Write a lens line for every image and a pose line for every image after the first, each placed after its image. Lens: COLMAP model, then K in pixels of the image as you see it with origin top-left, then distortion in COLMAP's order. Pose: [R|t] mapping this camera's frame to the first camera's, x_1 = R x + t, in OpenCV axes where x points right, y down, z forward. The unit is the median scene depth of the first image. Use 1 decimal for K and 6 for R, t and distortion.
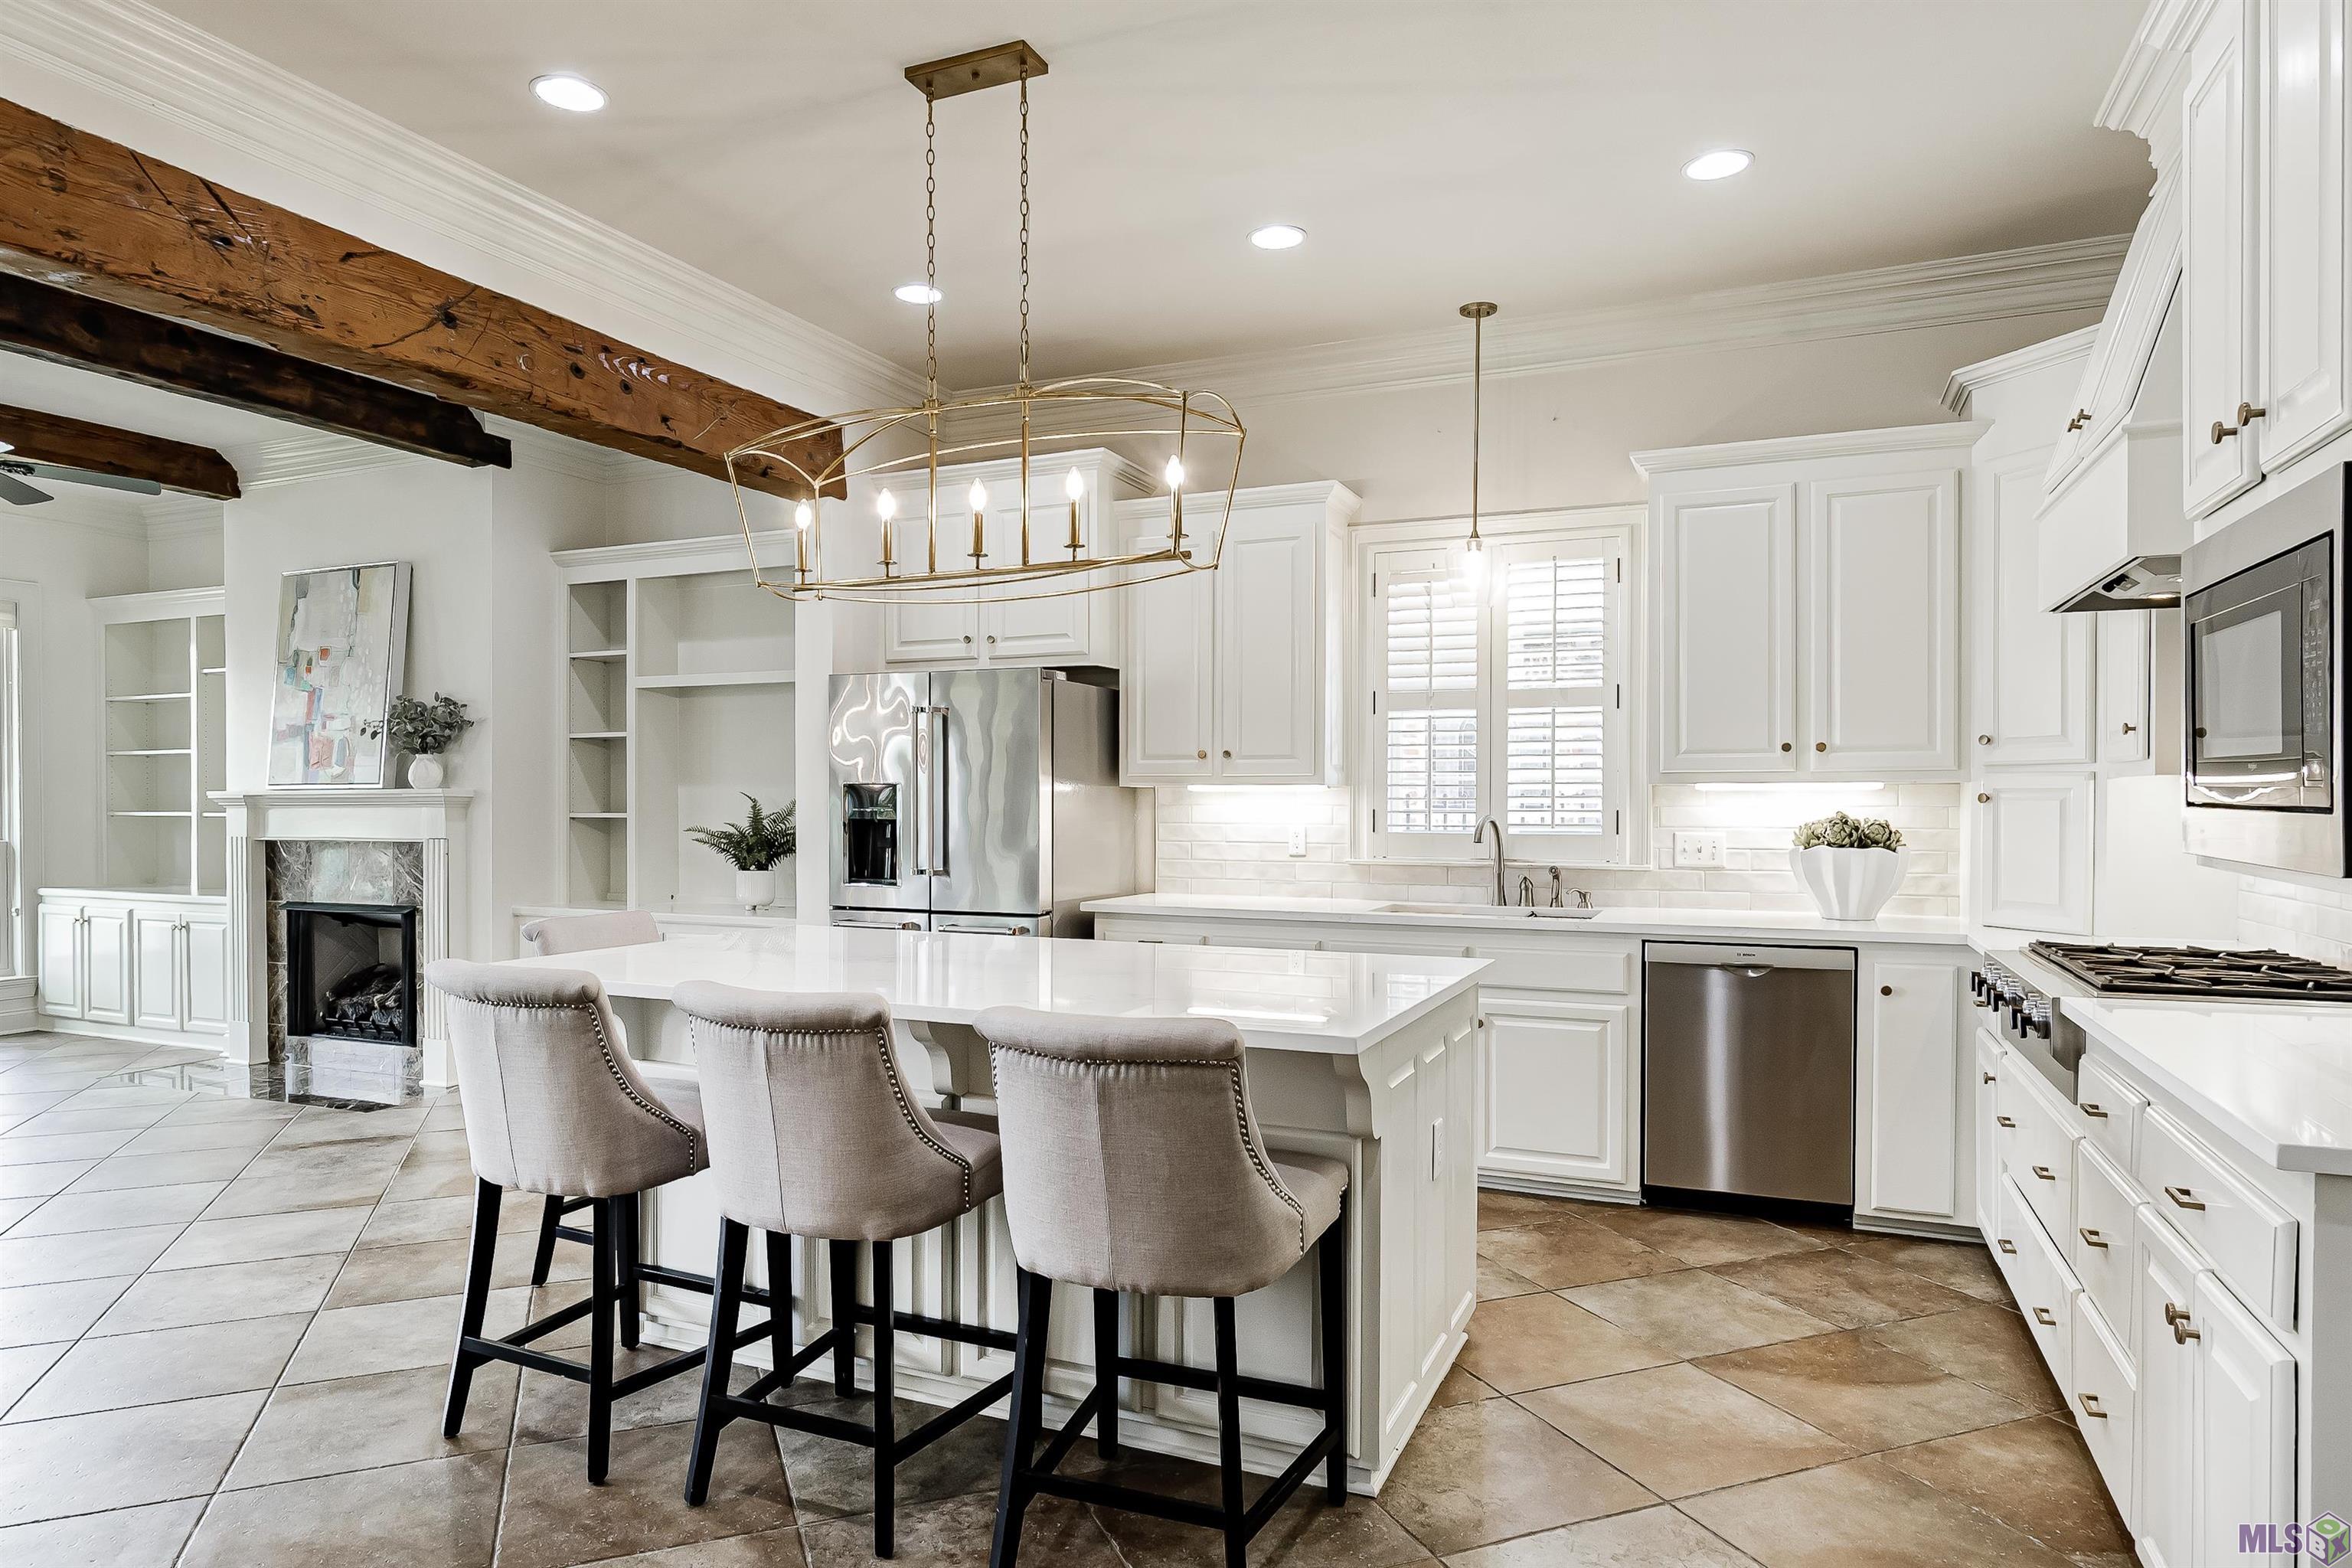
lens RADIAL K [[1461.5, 0, 1206.4], [0, 1461.5, 807.0], [0, 0, 1]] dist [-0.000524, -0.000833]
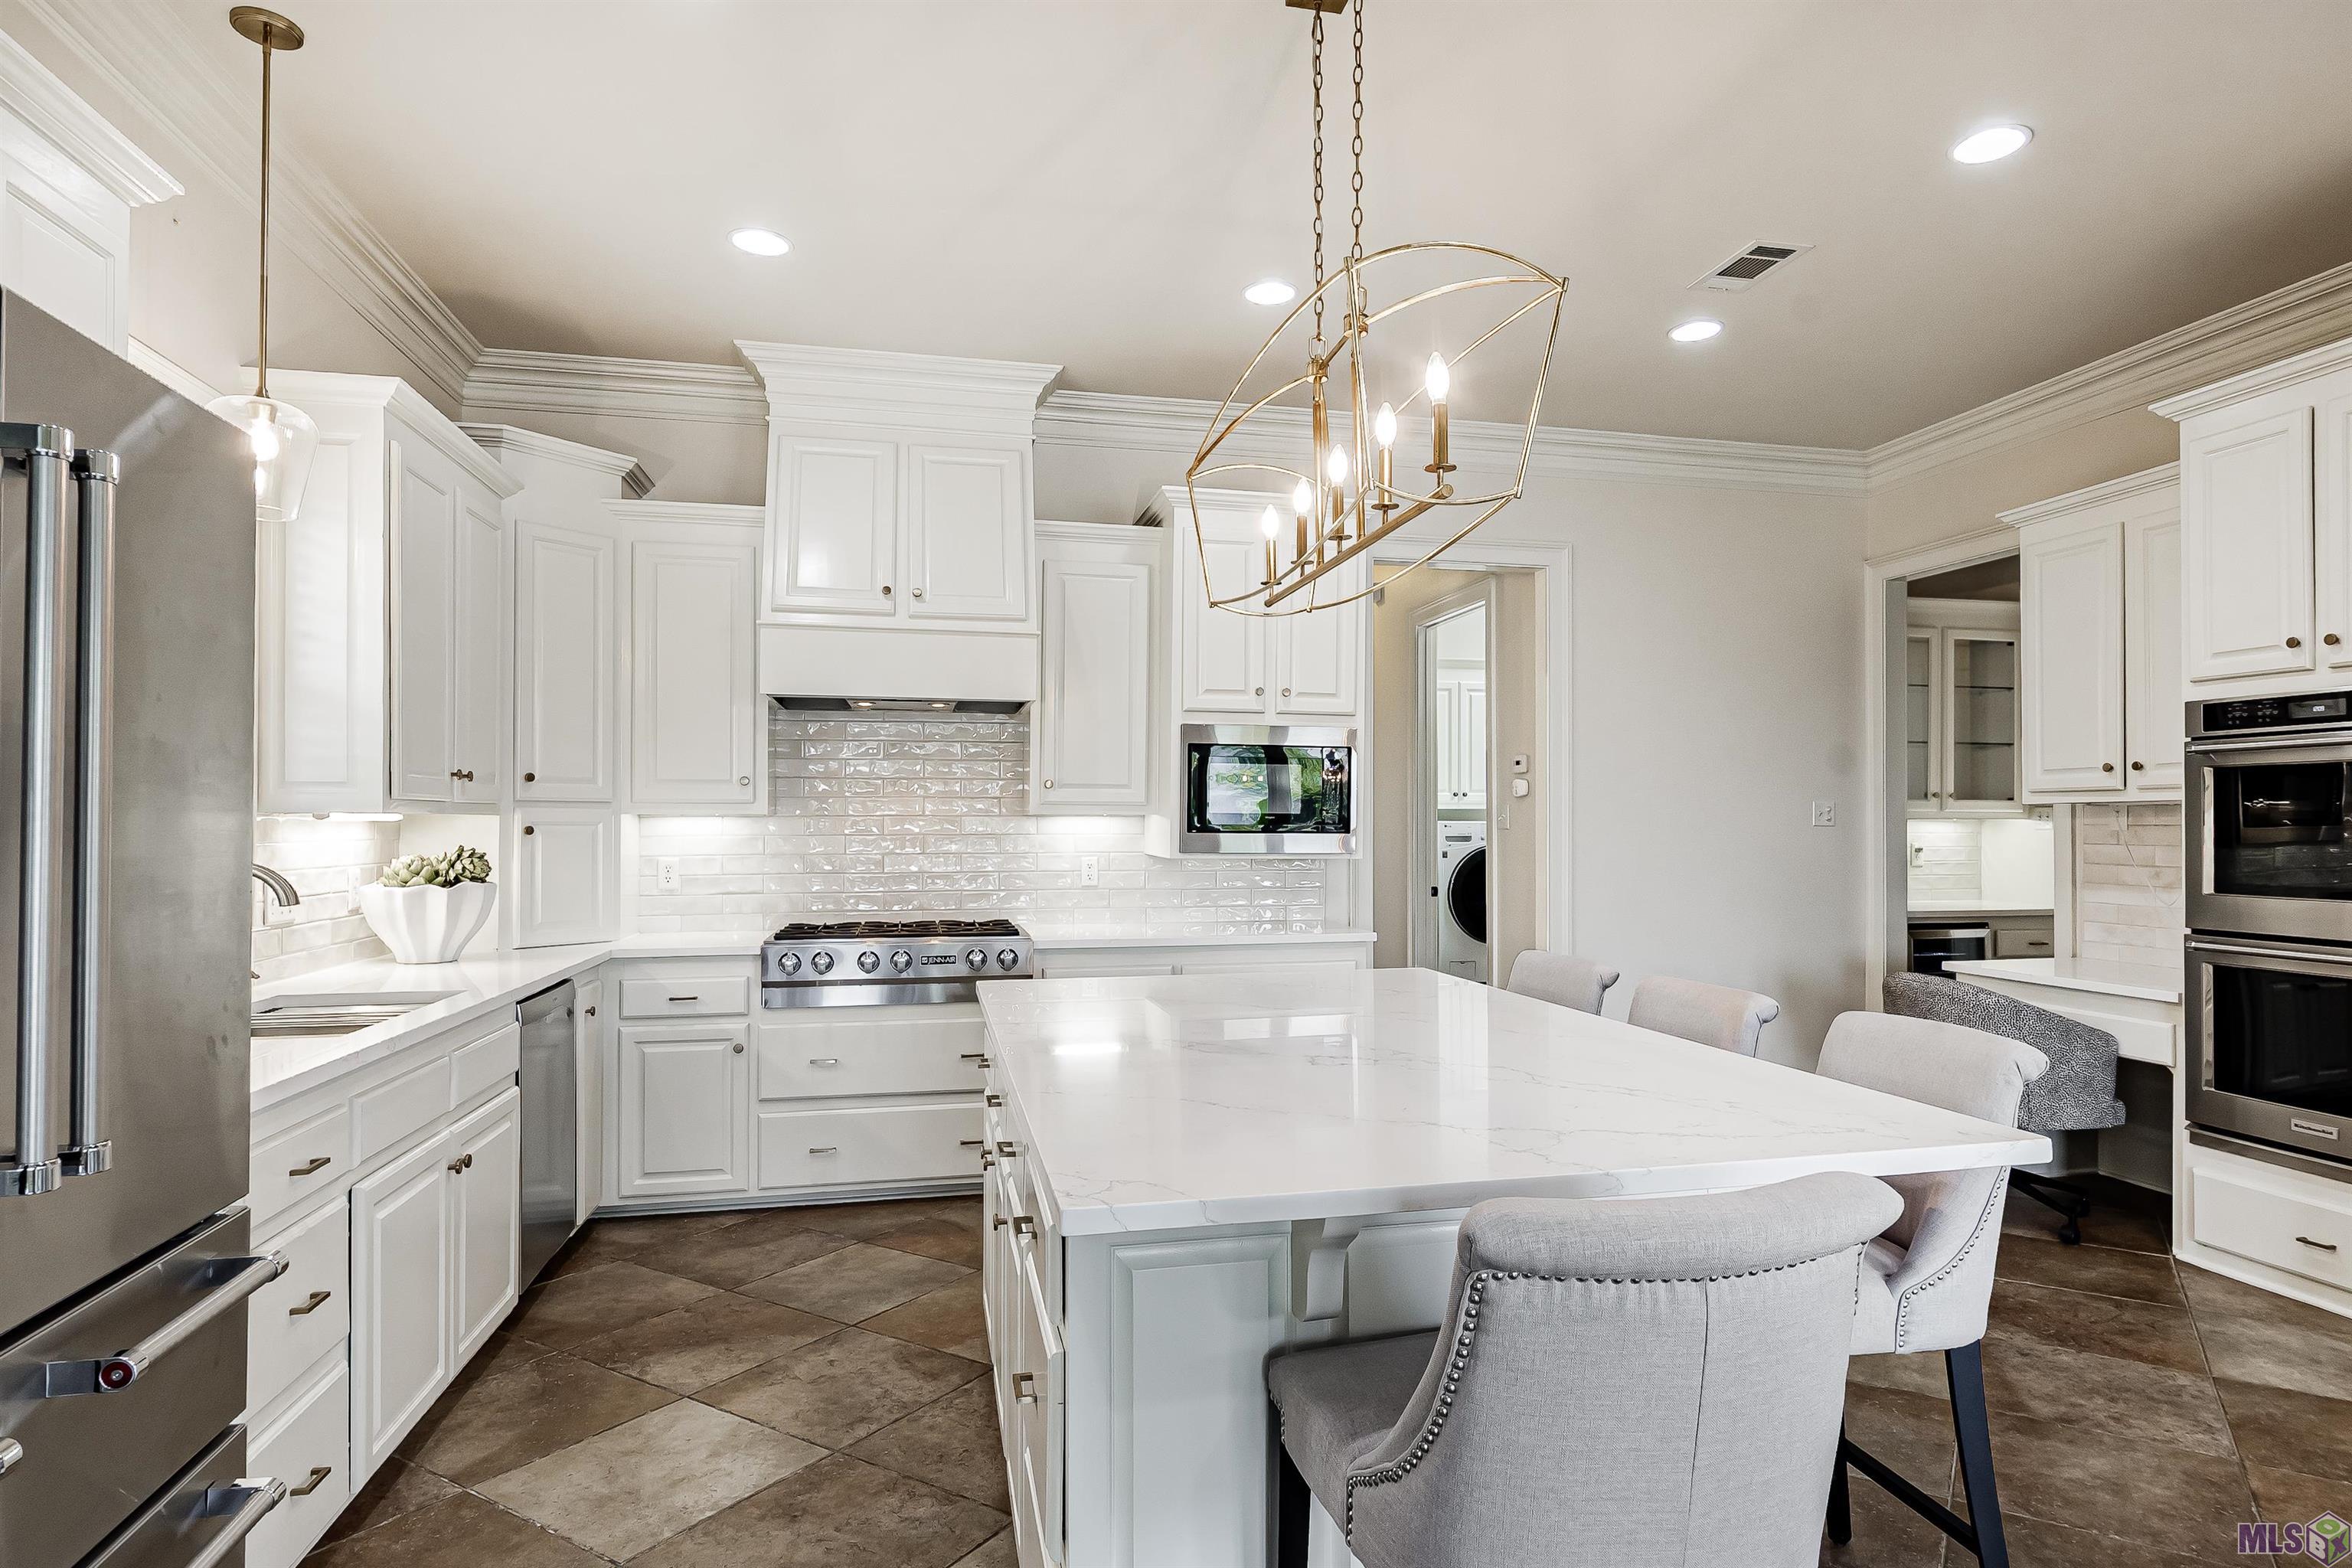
lens RADIAL K [[1304.7, 0, 1156.3], [0, 1304.7, 814.5], [0, 0, 1]] dist [-0.007379, -0.003257]
pose [[-0.552528, 0.010086, 0.833433, -0.466795], [0.009923, 0.999936, -0.005522, -0.006882], [-0.833435, 0.005219, -0.552593, 0.991285]]
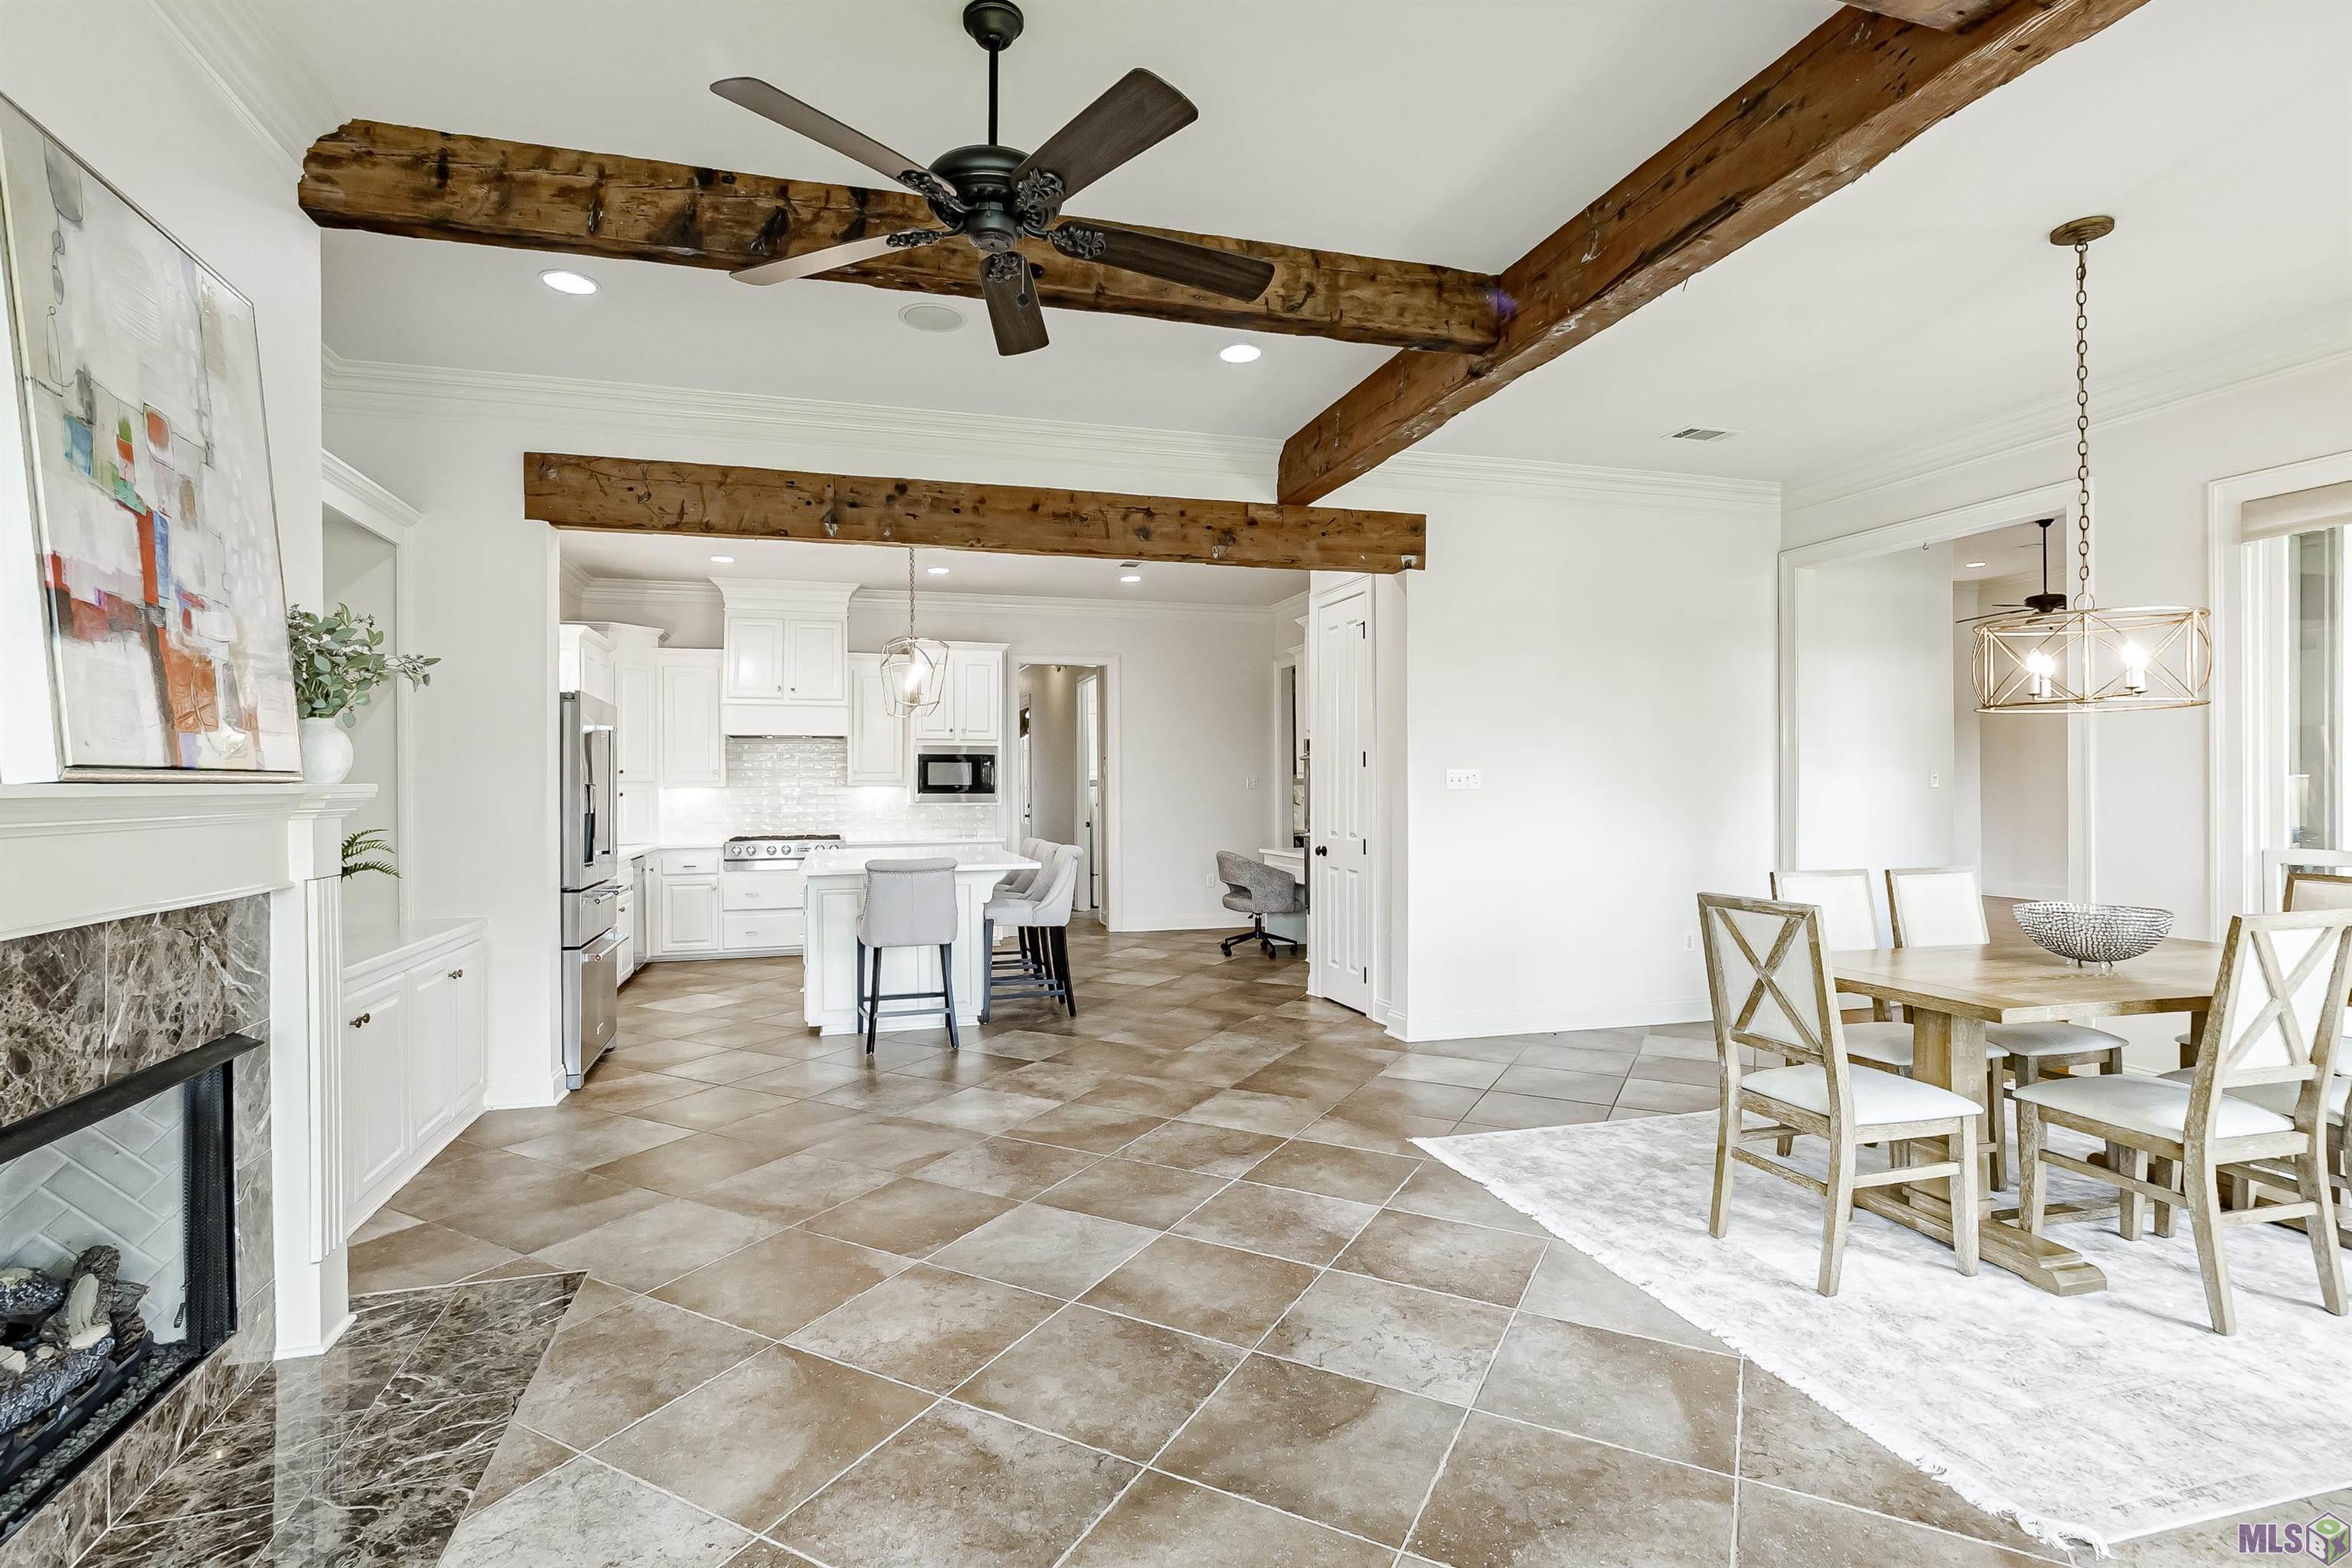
lens RADIAL K [[1073.3, 0, 1134.3], [0, 1073.3, 785.7], [0, 0, 1]] dist [-0.007802, 0.000900]
pose [[-0.627183, 0.007985, 0.778831, -1.276820], [0.014984, 0.999886, 0.001815, -0.010062], [-0.778728, 0.012809, -0.627231, 1.272799]]
